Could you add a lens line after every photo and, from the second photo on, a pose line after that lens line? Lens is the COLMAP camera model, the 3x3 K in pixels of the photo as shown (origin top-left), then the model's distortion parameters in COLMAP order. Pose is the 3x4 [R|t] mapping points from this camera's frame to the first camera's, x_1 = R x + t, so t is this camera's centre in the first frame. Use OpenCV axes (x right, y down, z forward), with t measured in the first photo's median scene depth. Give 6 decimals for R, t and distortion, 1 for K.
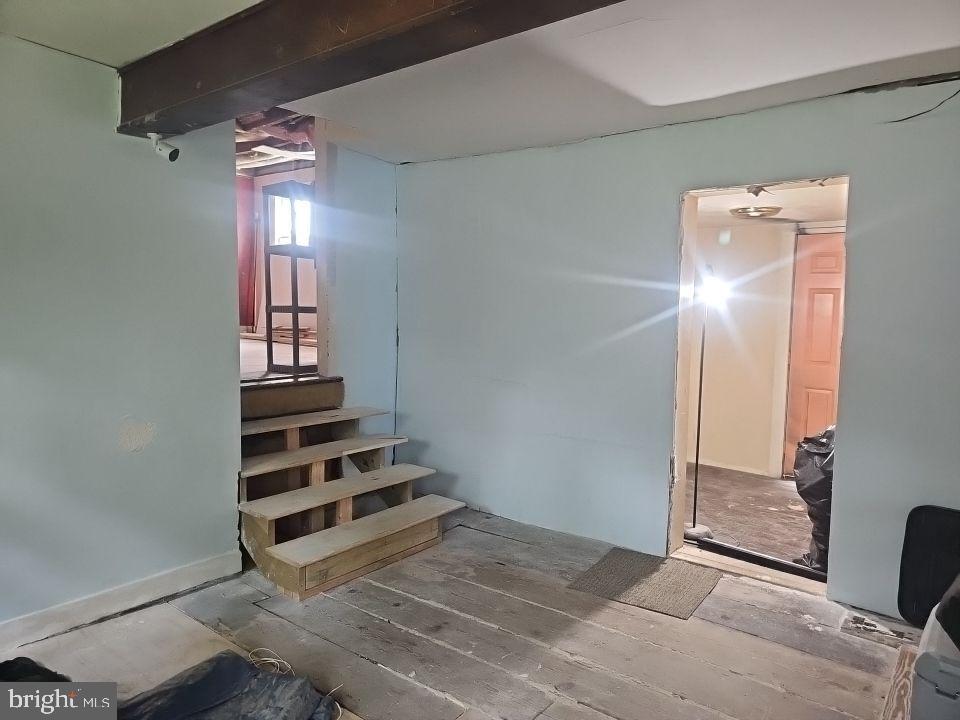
lens RADIAL K [[639.8, 0, 478.9], [0, 639.8, 358.1], [0, 0, 1]] dist [0.007896, -0.001675]
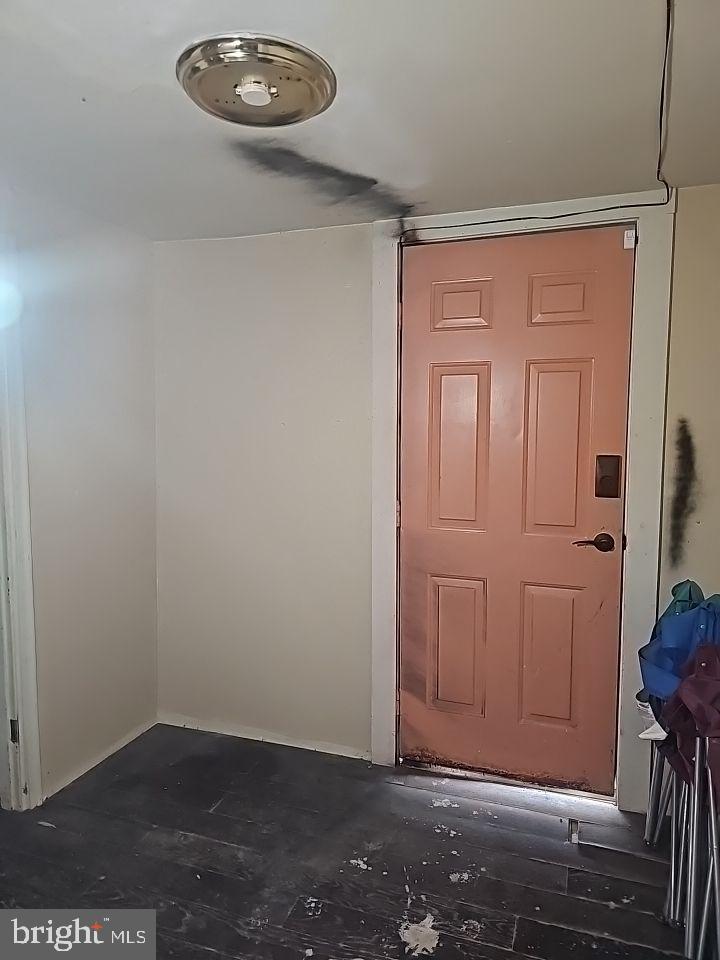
lens RADIAL K [[639.8, 0, 358.4], [0, 639.8, 480.4], [0, 0, 1]] dist [0.007896, -0.001675]
pose [[0.939333, -0.051349, 0.339142, 0.308224], [0.044654, 0.998623, 0.027520, -0.040372], [-0.340088, -0.010707, 0.940333, 0.587244]]
